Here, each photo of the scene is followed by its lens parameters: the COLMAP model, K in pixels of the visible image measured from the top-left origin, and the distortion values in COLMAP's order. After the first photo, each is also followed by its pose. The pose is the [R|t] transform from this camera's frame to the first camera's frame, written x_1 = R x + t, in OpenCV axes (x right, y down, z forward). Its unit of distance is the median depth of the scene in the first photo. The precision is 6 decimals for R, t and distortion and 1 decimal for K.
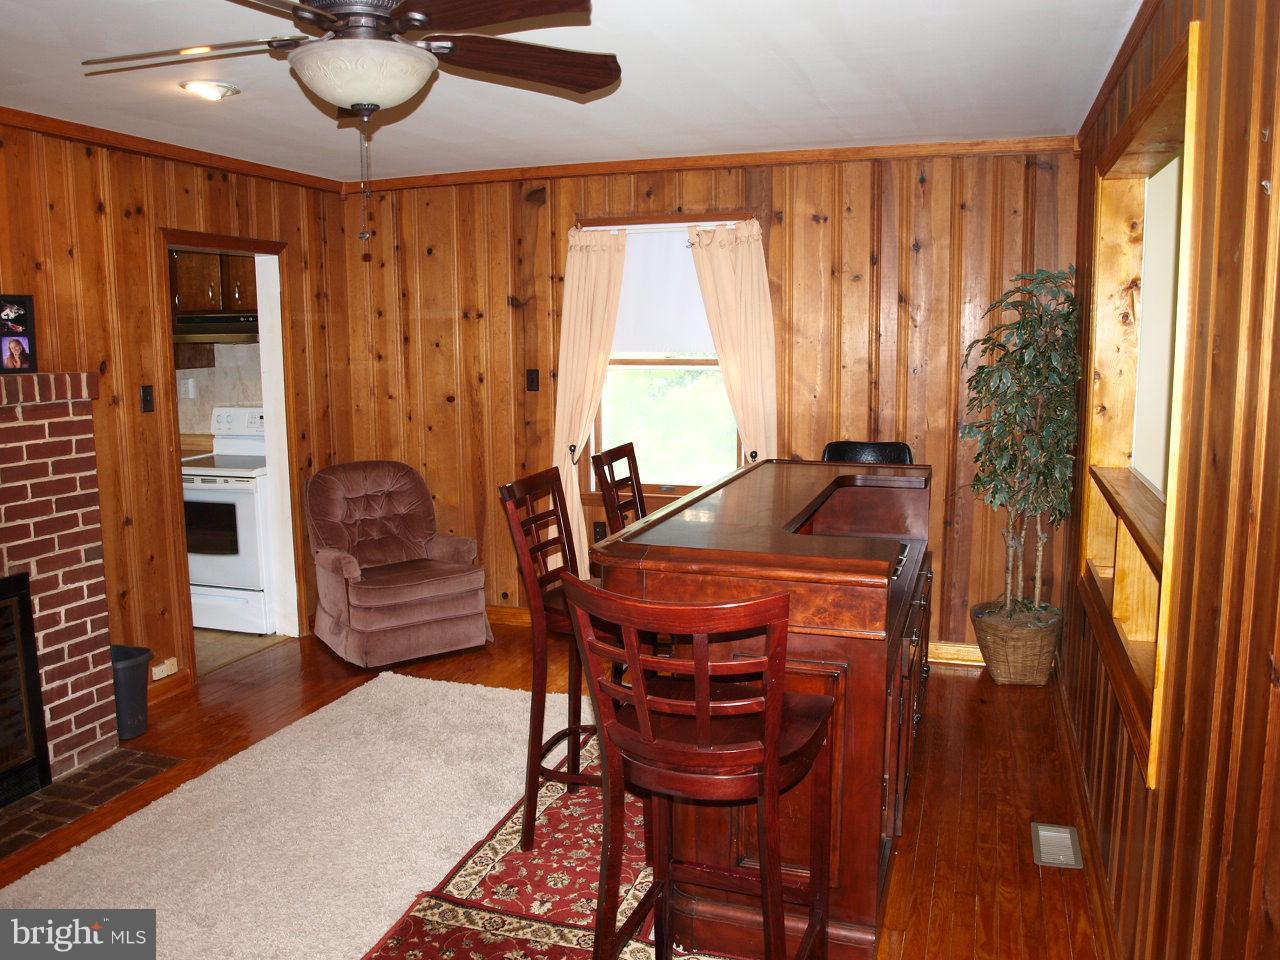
lens RADIAL K [[1043.6, 0, 640.0], [0, 1043.6, 480.0], [0, 0, 1]] dist [-0.082248, 0.007274]
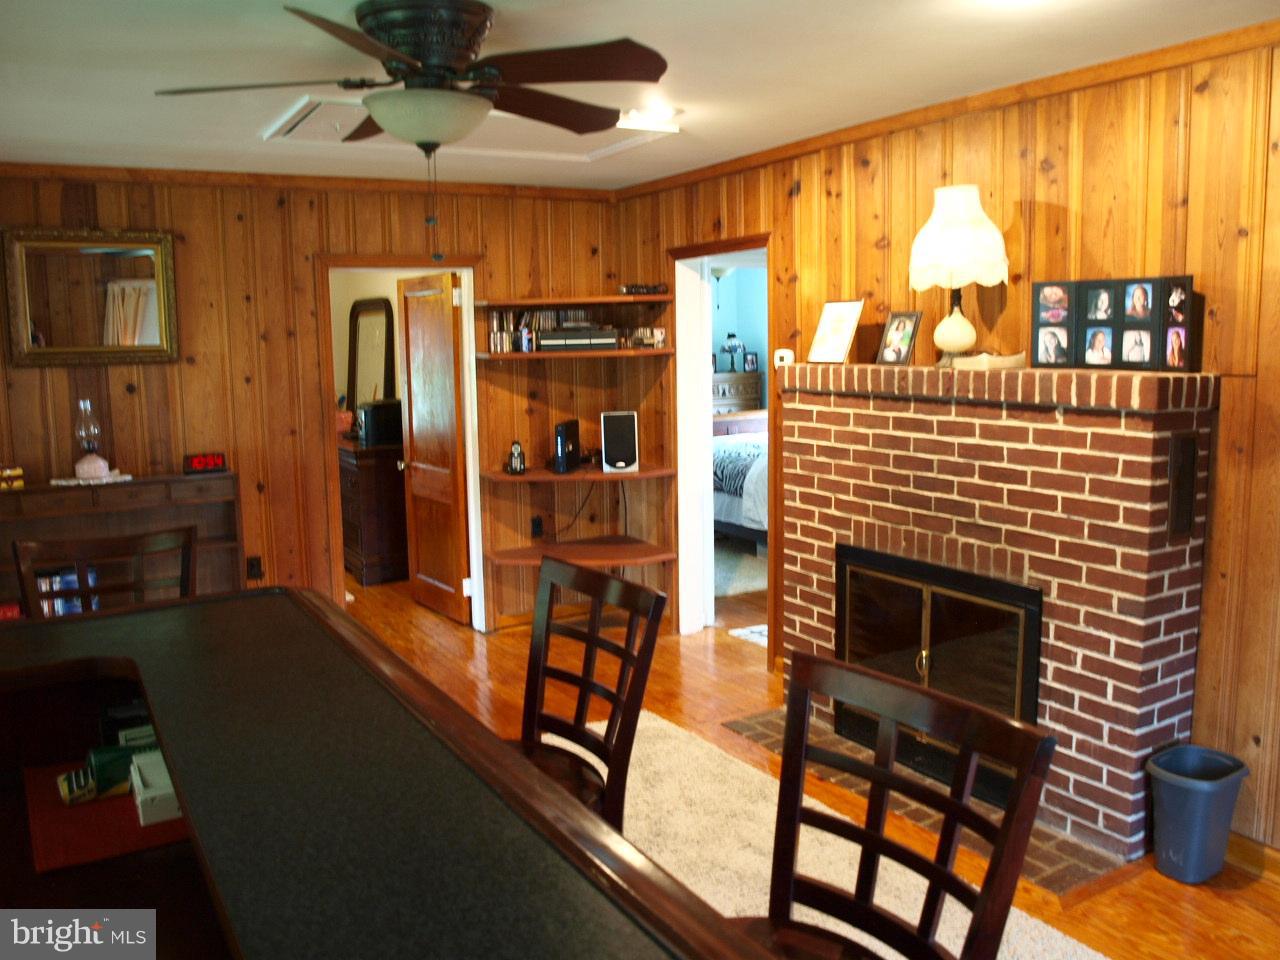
lens RADIAL K [[1043.6, 0, 640.0], [0, 1043.6, 480.0], [0, 0, 1]] dist [-0.082248, 0.007274]
pose [[-0.651407, 0.121290, -0.748971, 0.298215], [-0.083984, 0.969547, 0.230055, -0.180797], [0.754066, 0.212760, -0.621383, 1.248885]]
